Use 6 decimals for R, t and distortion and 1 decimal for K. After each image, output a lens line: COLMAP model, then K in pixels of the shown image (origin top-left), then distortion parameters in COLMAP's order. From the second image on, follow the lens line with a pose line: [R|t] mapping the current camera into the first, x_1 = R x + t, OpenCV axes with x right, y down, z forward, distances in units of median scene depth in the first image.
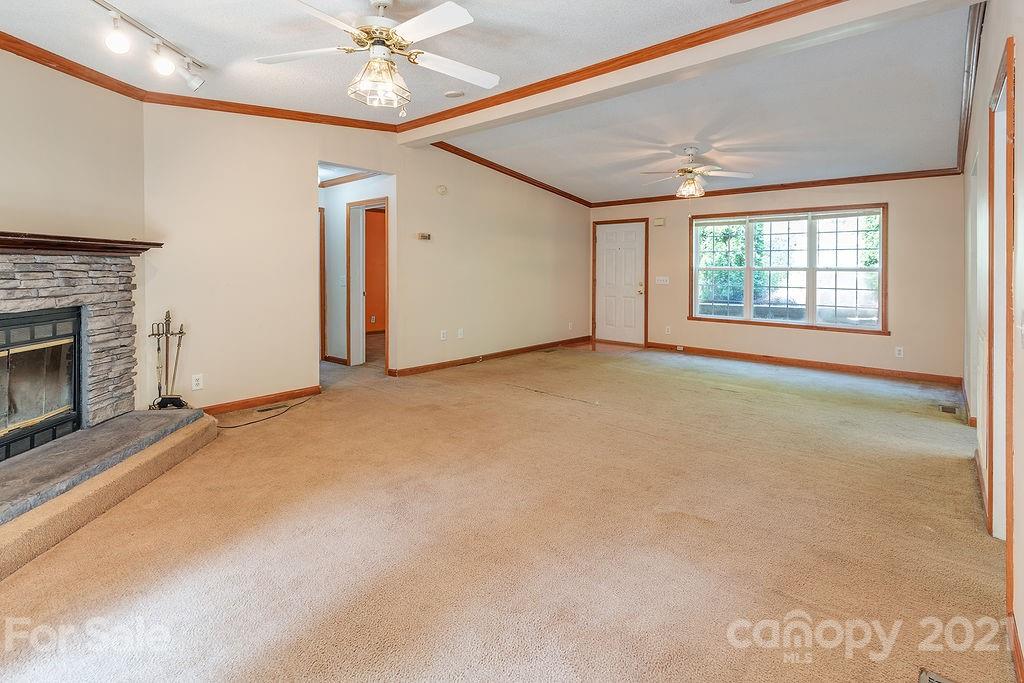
lens RADIAL K [[484.8, 0, 514.3], [0, 484.8, 271.4], [0, 0, 1]] dist [0.001508, 0.000183]
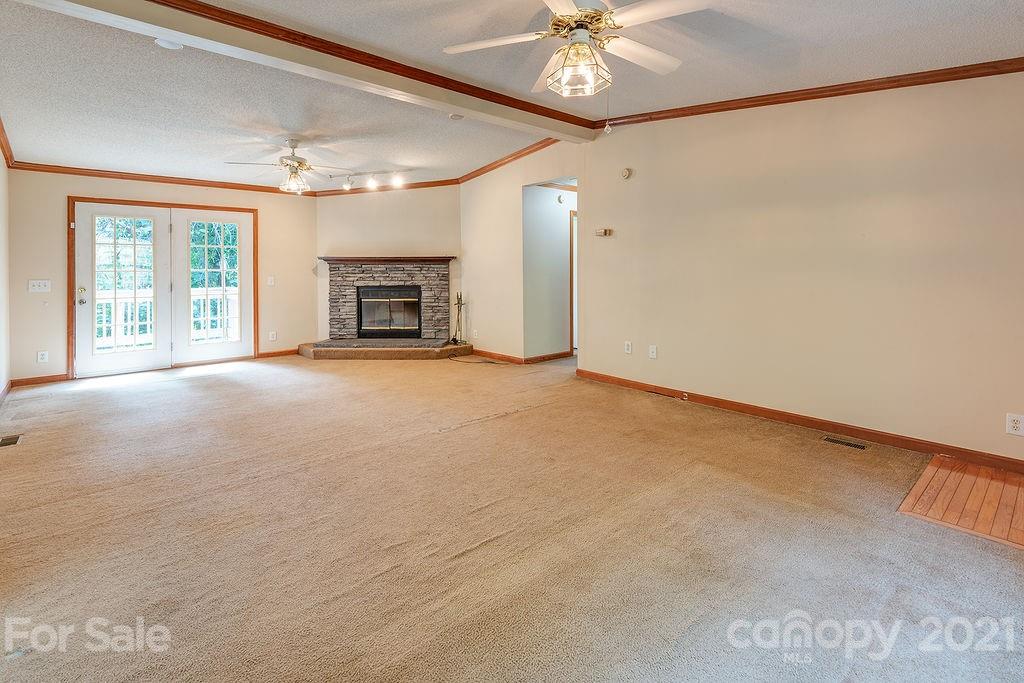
lens RADIAL K [[484.8, 0, 514.3], [0, 484.8, 271.4], [0, 0, 1]] dist [0.001508, 0.000183]
pose [[-0.129991, -0.000531, -0.991515, 1.244606], [-0.002716, 0.999996, -0.000179, 0.002122], [0.991511, 0.002670, -0.129992, 1.604890]]
